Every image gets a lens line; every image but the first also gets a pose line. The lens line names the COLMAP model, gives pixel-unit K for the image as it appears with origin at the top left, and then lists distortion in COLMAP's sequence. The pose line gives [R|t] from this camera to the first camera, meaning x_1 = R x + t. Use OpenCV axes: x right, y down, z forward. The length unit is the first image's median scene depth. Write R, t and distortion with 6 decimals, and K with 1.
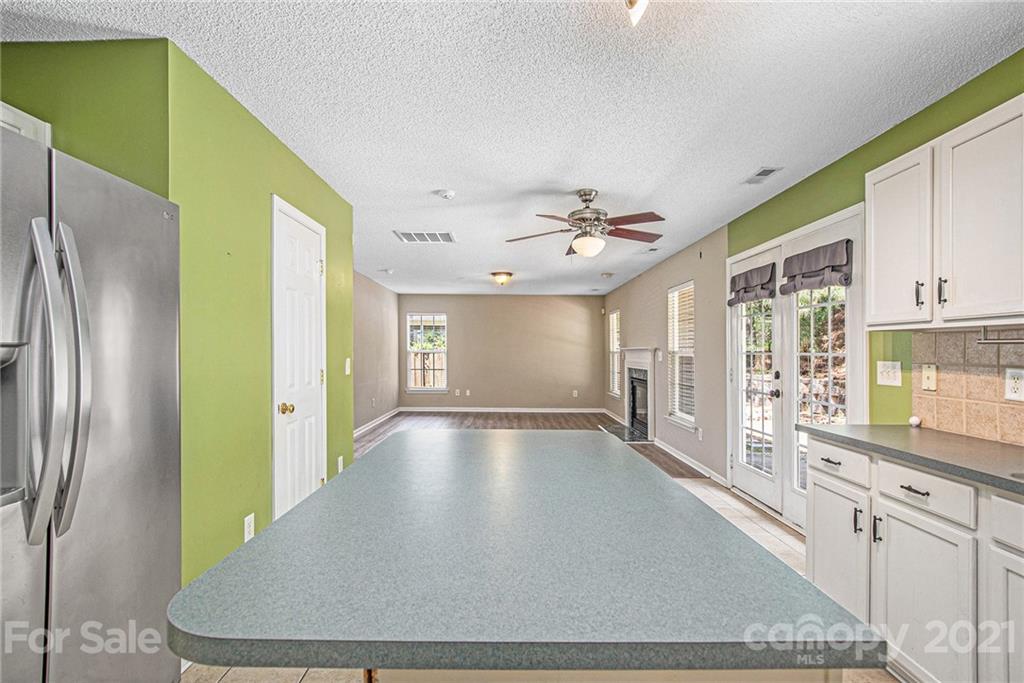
lens RADIAL K [[468.3, 0, 507.0], [0, 468.3, 352.7], [0, 0, 1]] dist [-0.001852, -0.000046]
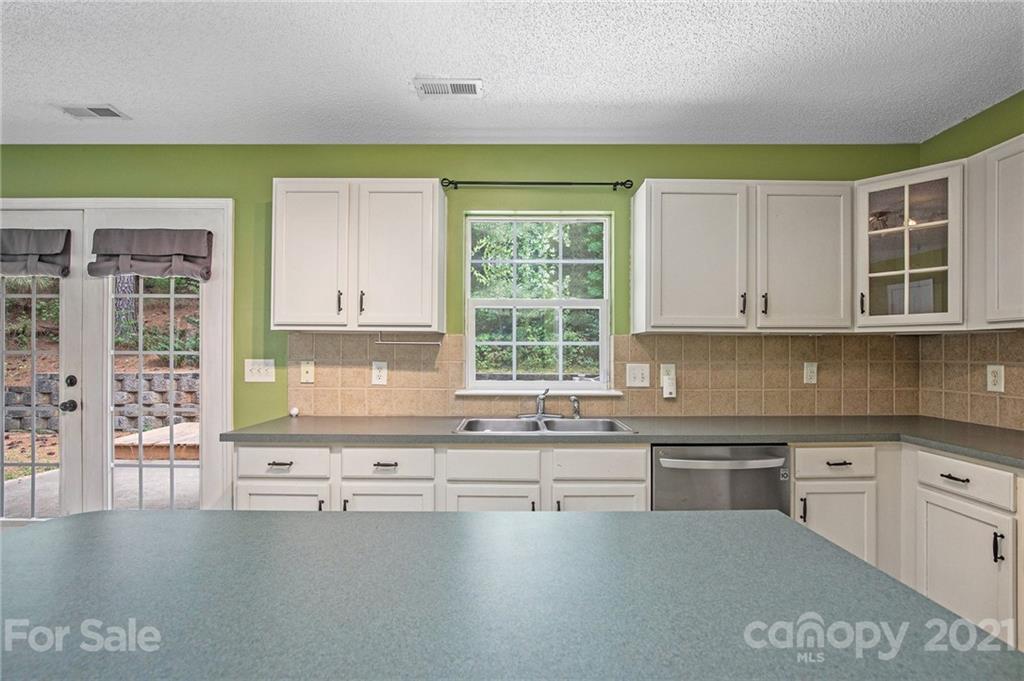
lens RADIAL K [[465.6, 0, 512.0], [0, 465.6, 340.5], [0, 0, 1]] dist [-0.000685, 0.000207]
pose [[0.019409, 0.013159, 0.999725, -0.242639], [0.001899, 0.999911, -0.013198, -0.009025], [-0.999810, 0.002154, 0.019382, 0.454770]]
